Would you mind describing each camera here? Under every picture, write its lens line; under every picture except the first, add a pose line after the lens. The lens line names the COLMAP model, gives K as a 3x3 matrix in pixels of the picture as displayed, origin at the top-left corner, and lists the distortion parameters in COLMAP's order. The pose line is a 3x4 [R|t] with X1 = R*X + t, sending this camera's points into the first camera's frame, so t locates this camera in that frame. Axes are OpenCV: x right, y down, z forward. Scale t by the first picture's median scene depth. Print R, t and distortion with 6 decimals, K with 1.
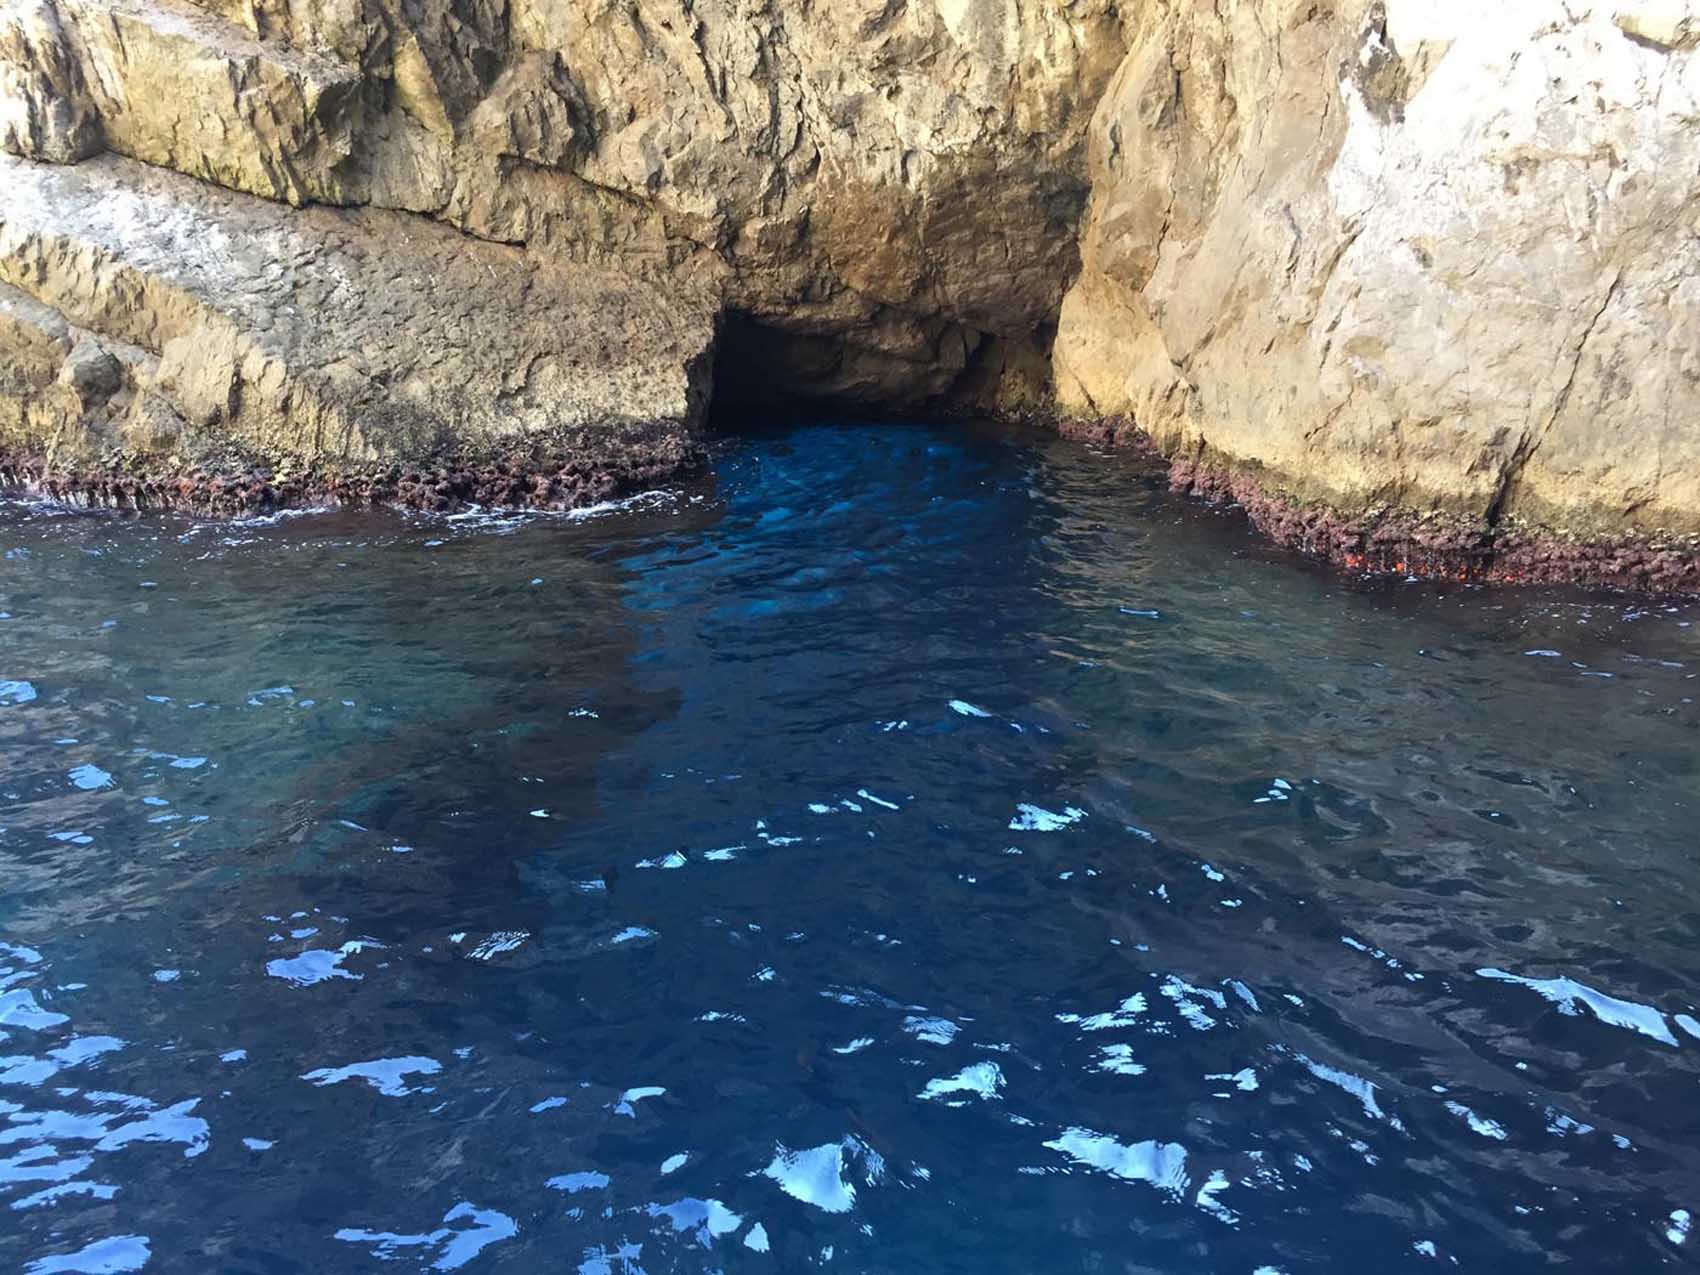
lens RADIAL K [[1470.2, 0, 836.3], [0, 1470.2, 645.0], [0, 0, 1]] dist [0.117519, -0.167170]
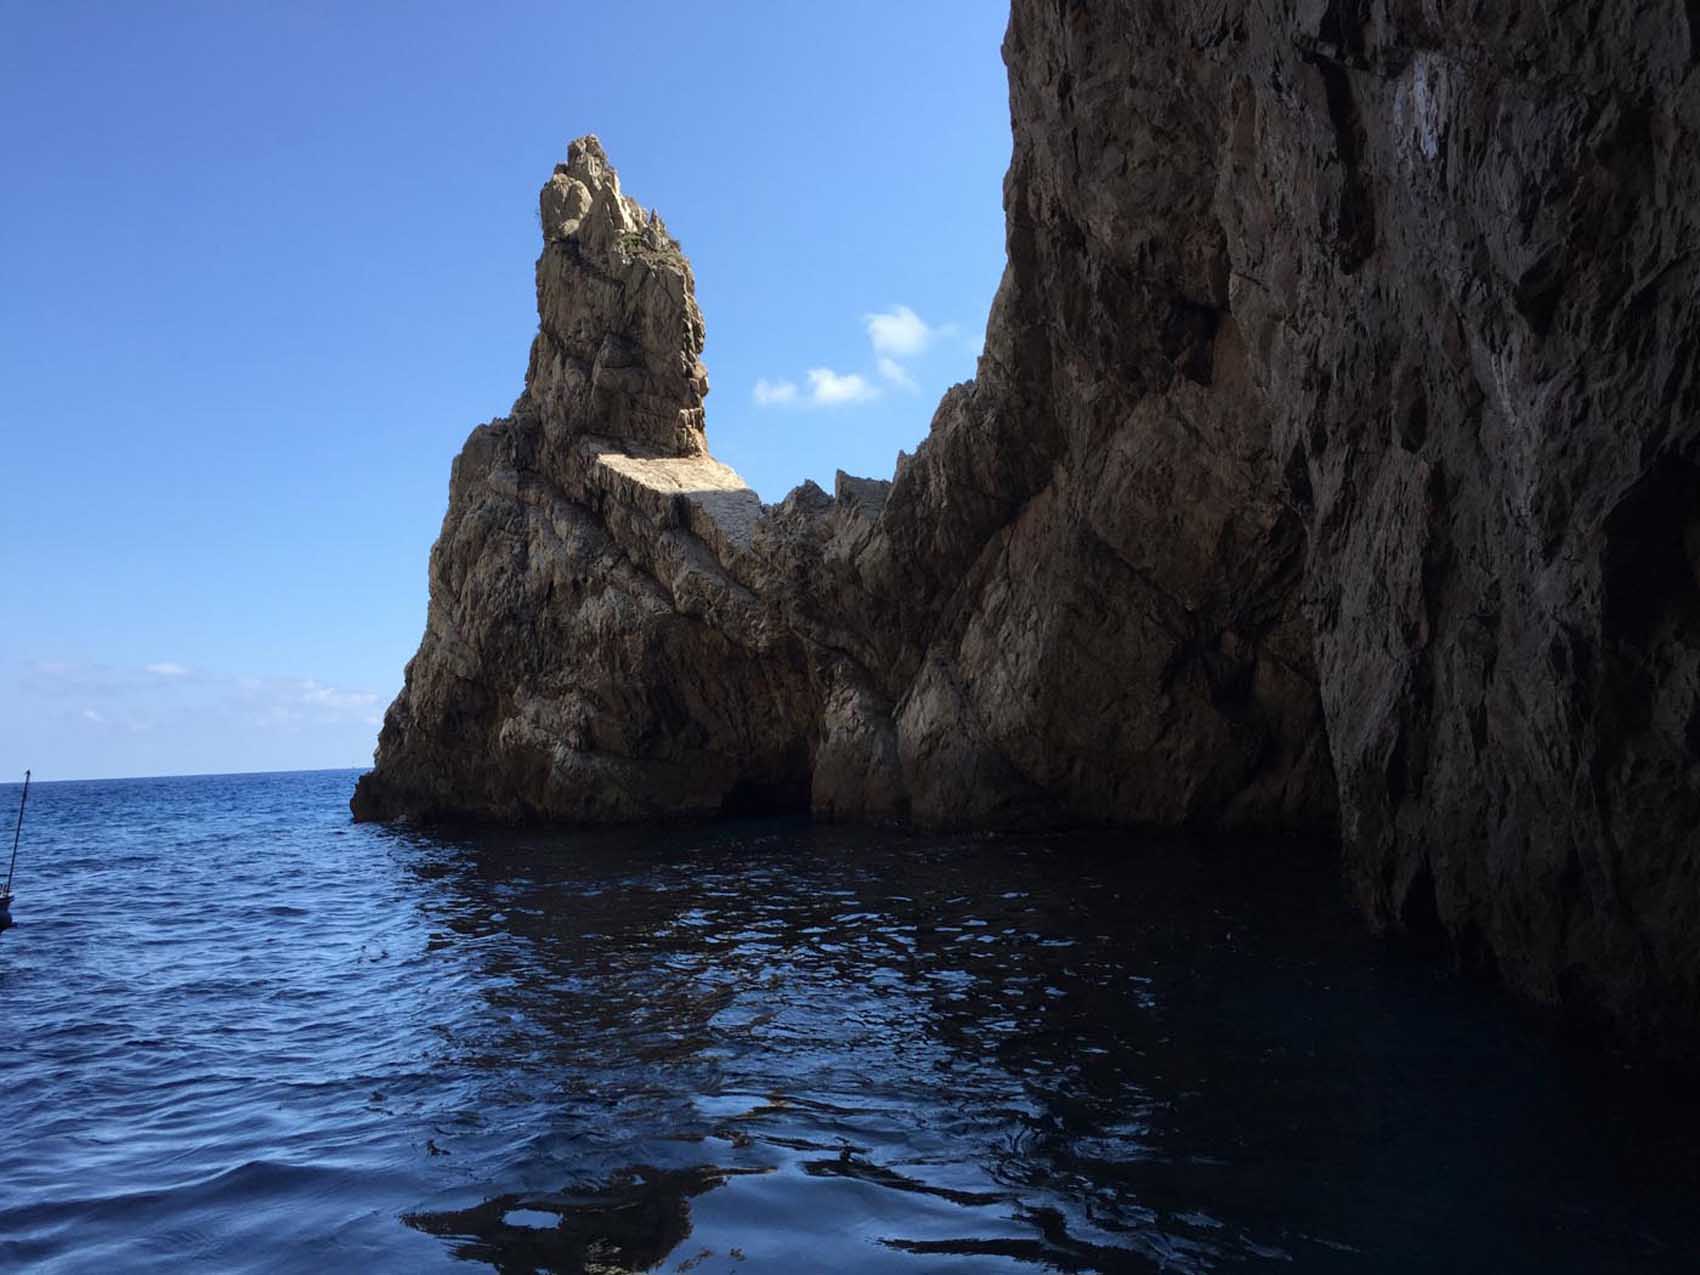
lens RADIAL K [[1470.2, 0, 836.3], [0, 1470.2, 645.0], [0, 0, 1]] dist [0.117519, -0.167170]
pose [[0.971723, -0.041649, -0.232420, 1.148464], [-0.034400, 0.948848, -0.313853, 0.673580], [0.233603, 0.312973, 0.920585, -2.742817]]
